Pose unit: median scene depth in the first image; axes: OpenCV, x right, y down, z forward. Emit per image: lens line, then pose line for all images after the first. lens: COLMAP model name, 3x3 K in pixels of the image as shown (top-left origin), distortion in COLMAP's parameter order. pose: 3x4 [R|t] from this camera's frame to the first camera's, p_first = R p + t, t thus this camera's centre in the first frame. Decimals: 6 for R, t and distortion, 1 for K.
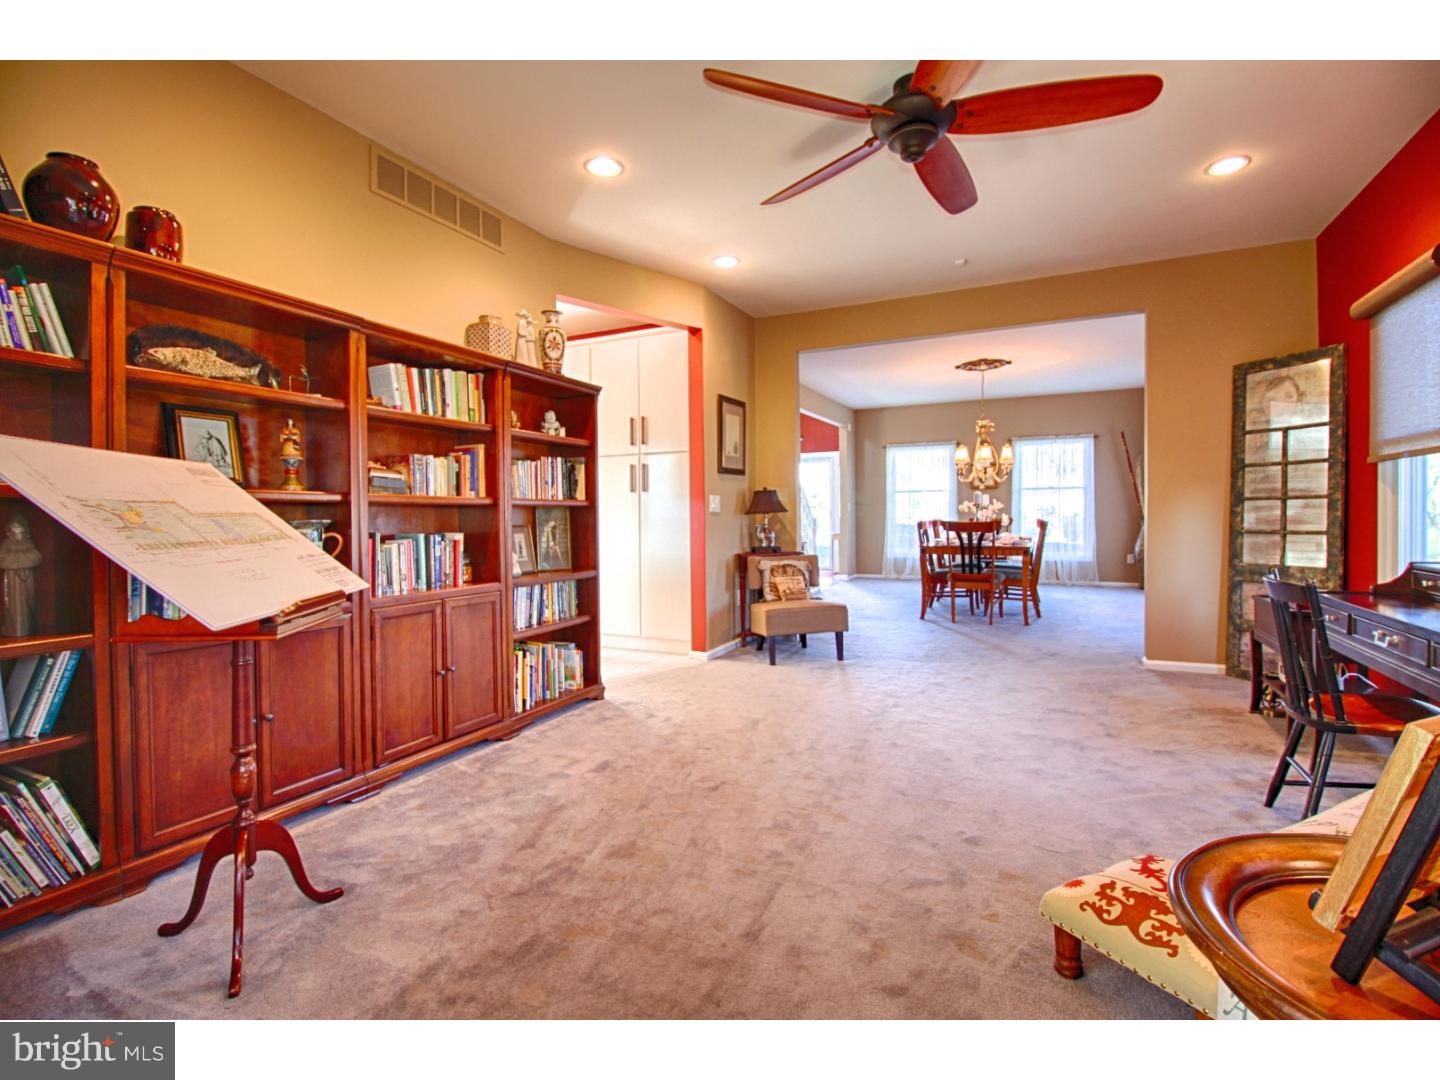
lens RADIAL K [[672.3, 0, 720.4], [0, 672.3, 525.2], [0, 0, 1]] dist [-0.000218, -0.000308]
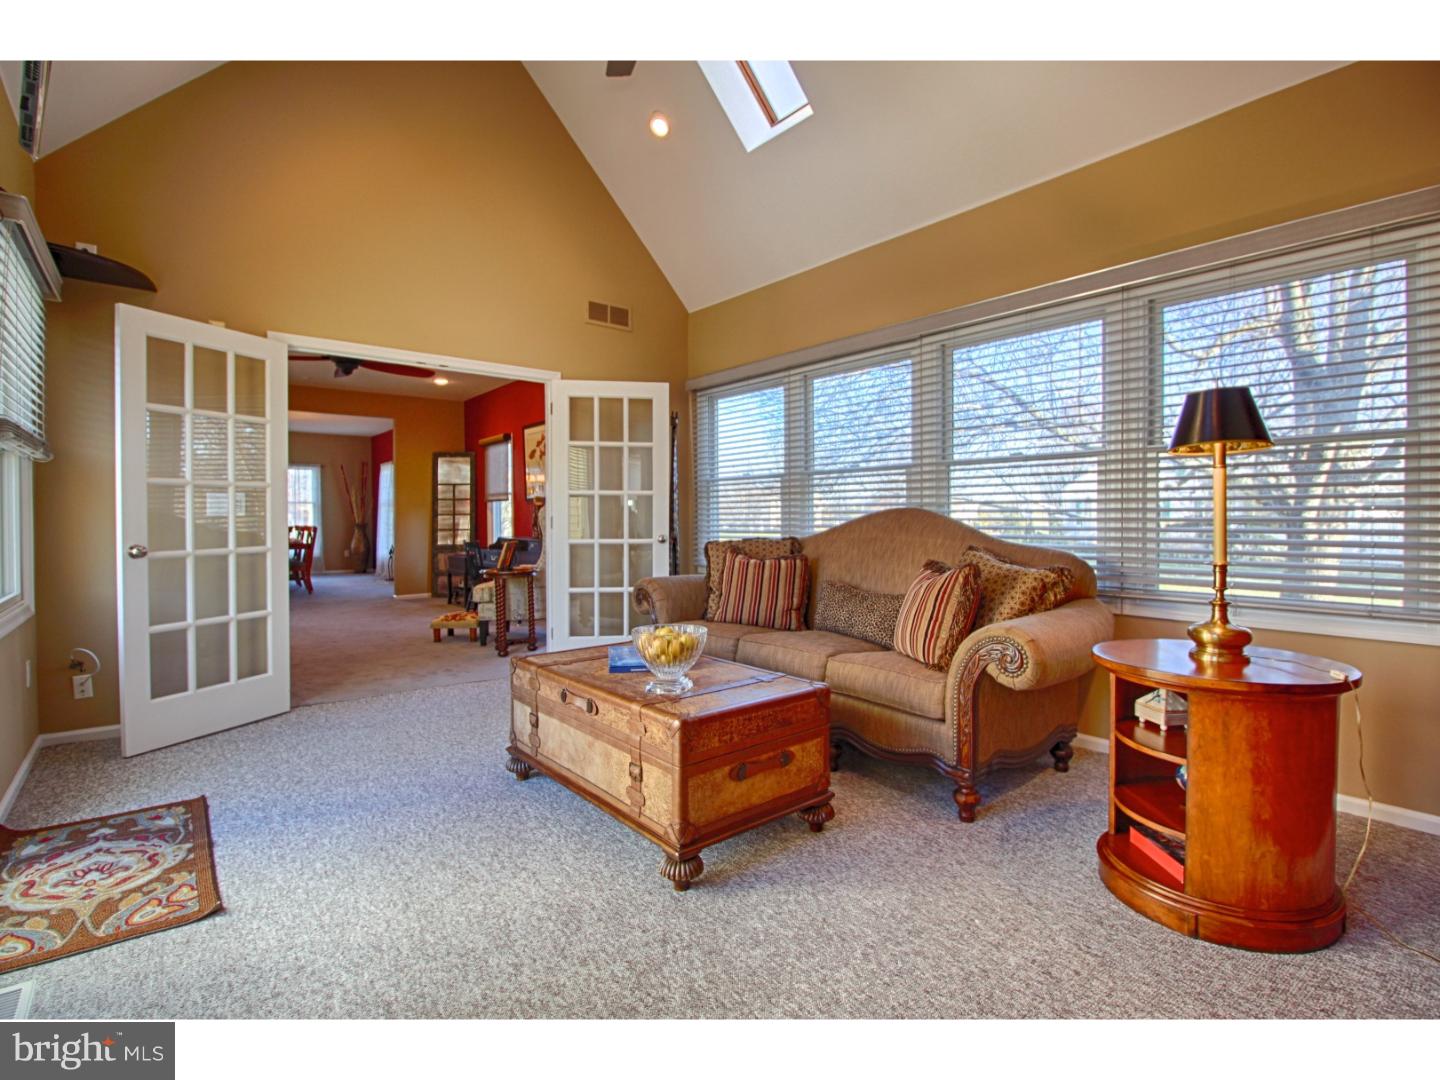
lens RADIAL K [[672.3, 0, 720.4], [0, 672.3, 525.2], [0, 0, 1]] dist [-0.000218, -0.000308]
pose [[0.415700, -0.001195, 0.909501, -0.810678], [0.012824, 0.999907, -0.004548, 0.015773], [-0.909412, 0.013554, 0.415676, -0.727766]]
